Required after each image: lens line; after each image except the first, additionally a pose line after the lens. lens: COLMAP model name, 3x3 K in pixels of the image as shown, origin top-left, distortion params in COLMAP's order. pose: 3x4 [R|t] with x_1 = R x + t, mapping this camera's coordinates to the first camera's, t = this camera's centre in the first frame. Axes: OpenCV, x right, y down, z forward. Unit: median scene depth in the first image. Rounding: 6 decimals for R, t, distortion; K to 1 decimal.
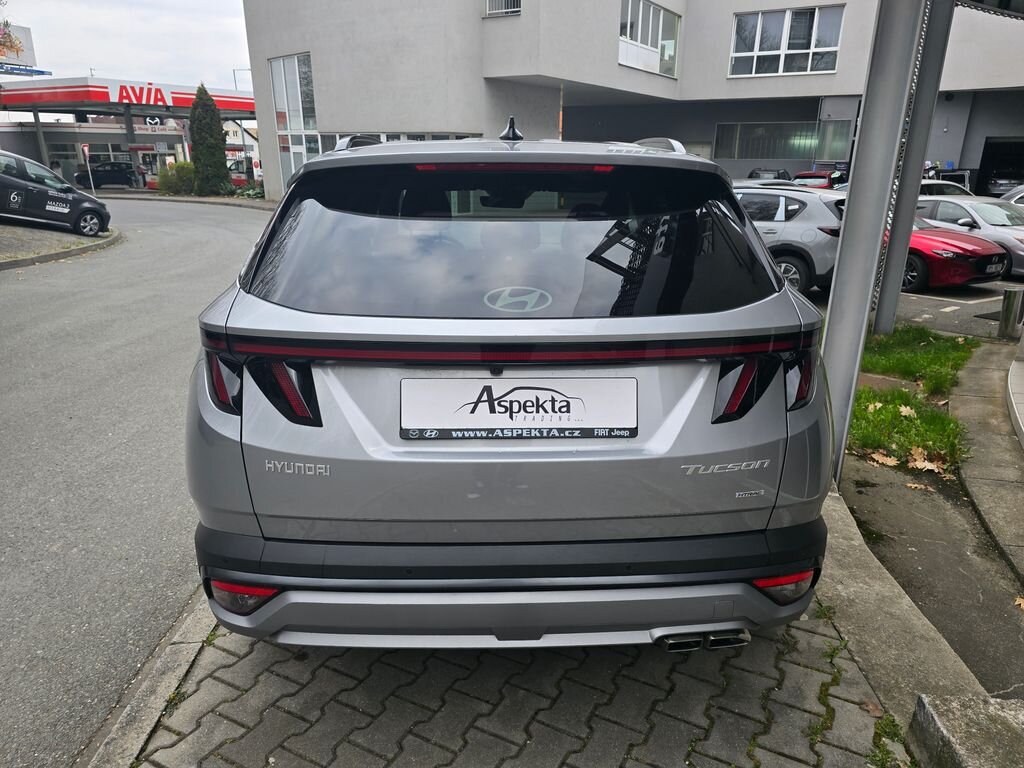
lens RADIAL K [[691.3, 0, 534.6], [0, 691.3, 393.9], [0, 0, 1]] dist [0.044363, -0.033643]
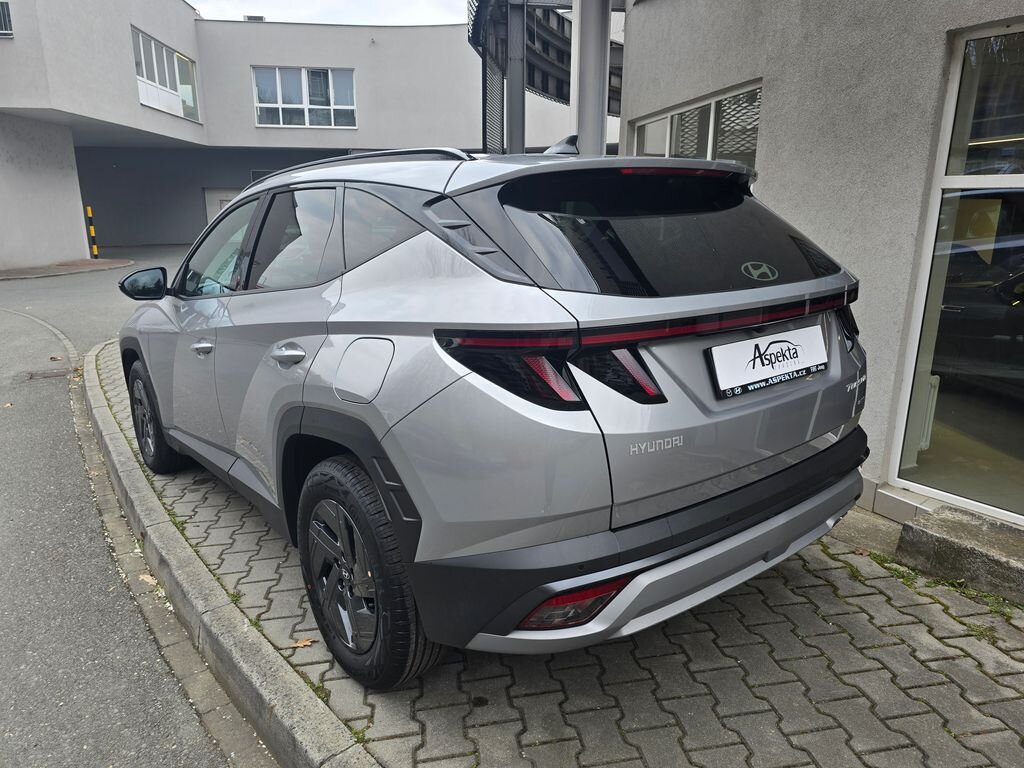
lens RADIAL K [[691.3, 0, 501.3], [0, 691.3, 379.5], [0, 0, 1]] dist [0.044363, -0.033643]
pose [[0.799340, -0.153613, 0.580912, -0.885612], [0.201647, 0.979283, -0.018512, -0.014904], [-0.566034, 0.131936, 0.813756, 0.213869]]
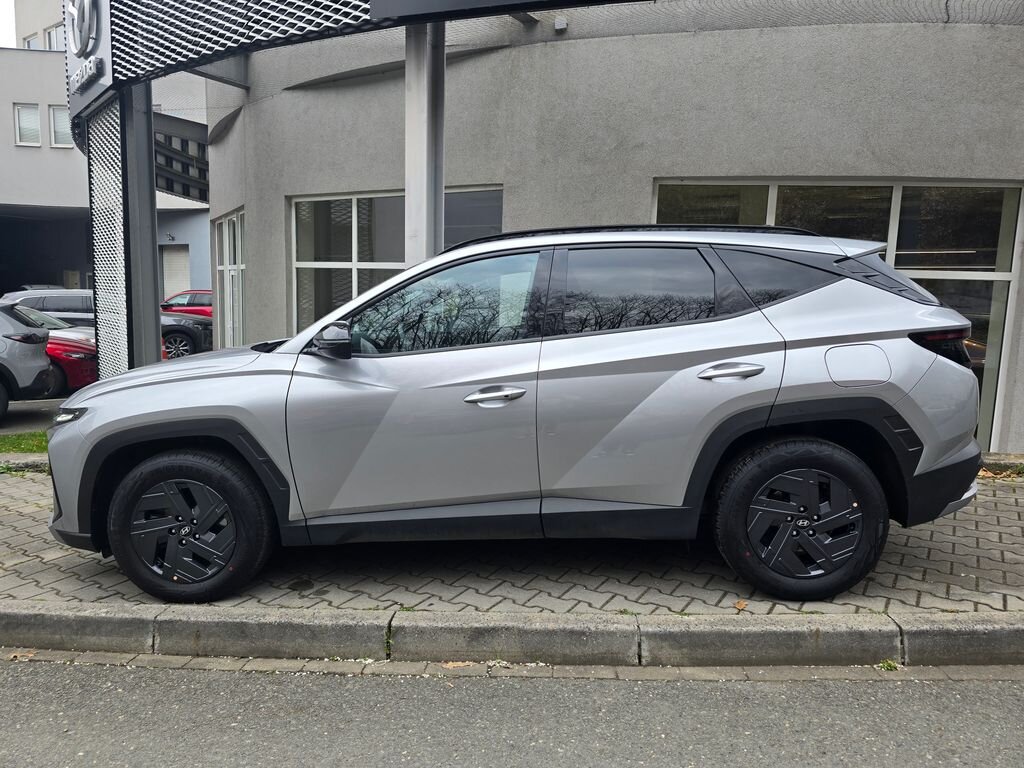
lens RADIAL K [[691.3, 0, 509.7], [0, 691.3, 381.6], [0, 0, 1]] dist [0.044363, -0.033643]
pose [[0.083504, -0.128694, 0.988162, -1.995906], [0.302050, 0.948245, 0.097971, -0.414404], [-0.949628, 0.290293, 0.118054, 1.616347]]
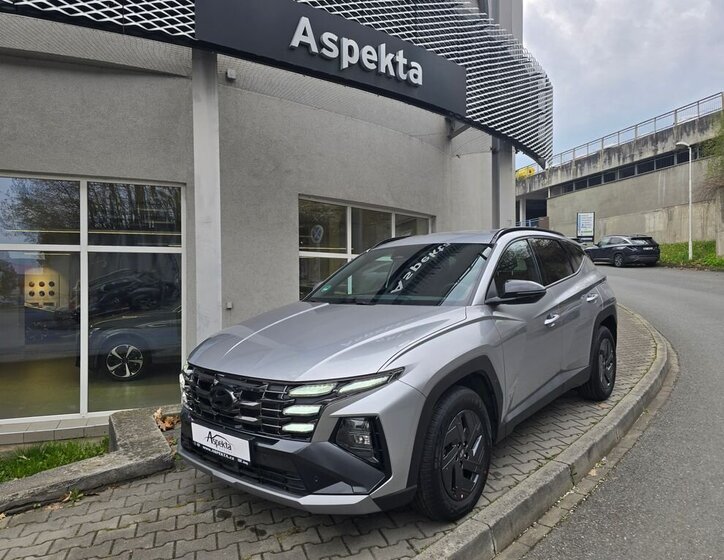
lens RADIAL K [[507.7, 0, 364.8], [0, 507.7, 284.1], [0, 0, 1]] dist [0.042298, -0.037125]
pose [[-0.745867, -0.003352, 0.666087, -1.280873], [0.221266, 0.941956, 0.252509, -1.035089], [-0.628270, 0.335720, -0.701832, 3.627980]]
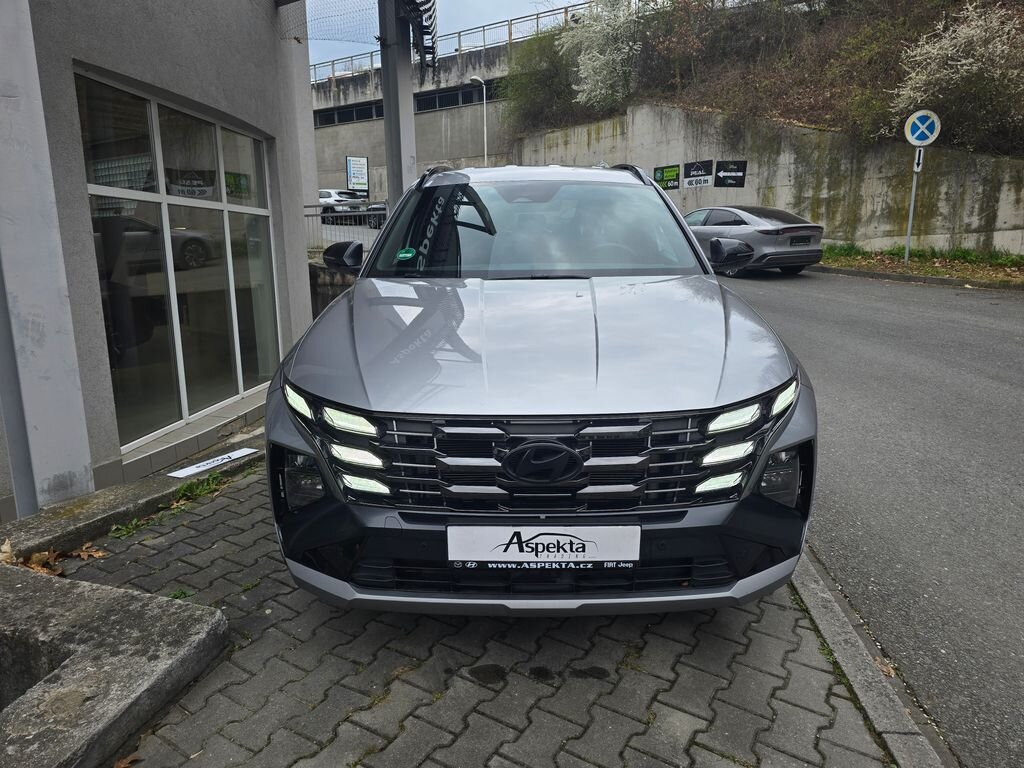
lens RADIAL K [[691.3, 0, 533.5], [0, 691.3, 380.7], [0, 0, 1]] dist [0.044363, -0.033643]
pose [[-0.999837, -0.000169, 0.018028, -0.079729], [0.008829, 0.867250, 0.497794, -1.058577], [-0.015719, 0.497873, -0.867108, 3.778991]]
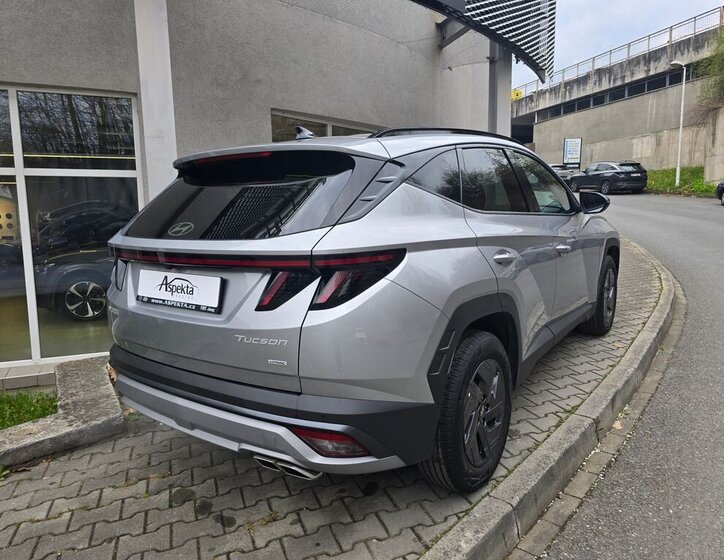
lens RADIAL K [[507.7, 0, 367.0], [0, 507.7, 278.2], [0, 0, 1]] dist [0.042298, -0.037125]
pose [[-0.772634, -0.075470, 0.630350, -1.038742], [0.218260, 0.900808, 0.375376, -0.935801], [-0.596154, 0.427608, -0.679523, 3.406579]]
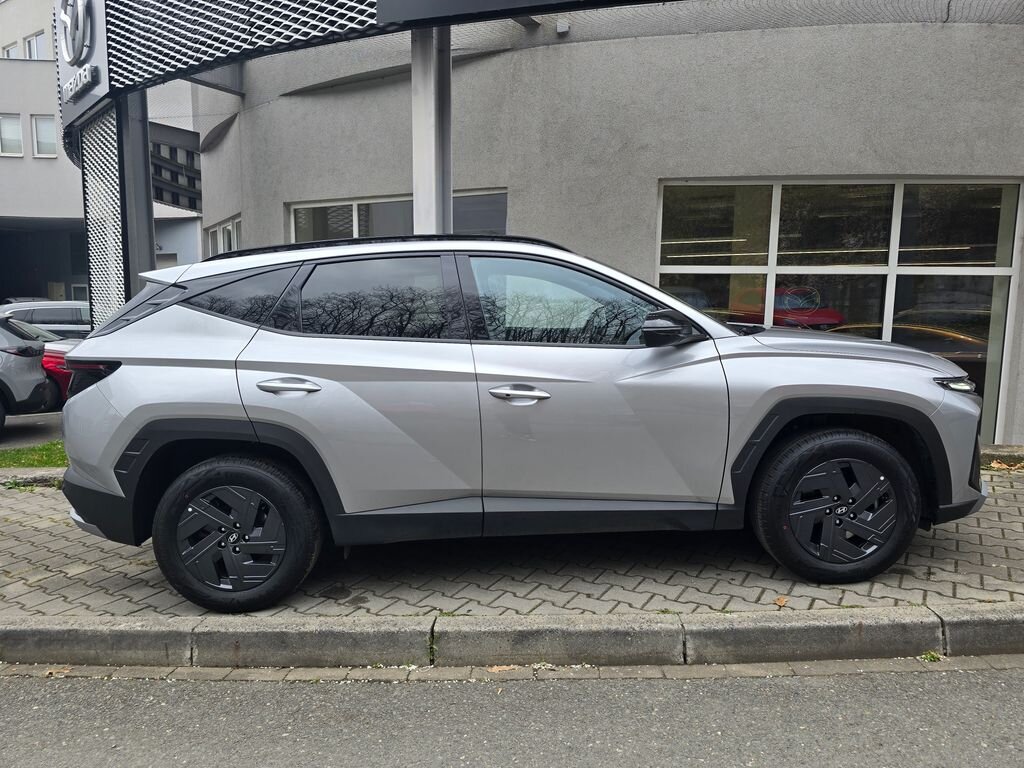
lens RADIAL K [[691.3, 0, 514.0], [0, 691.3, 384.9], [0, 0, 1]] dist [0.044363, -0.033643]
pose [[0.059495, -0.128944, 0.989865, -2.001908], [0.319318, 0.941977, 0.103514, -0.442303], [-0.945778, 0.309923, 0.097217, 1.715183]]
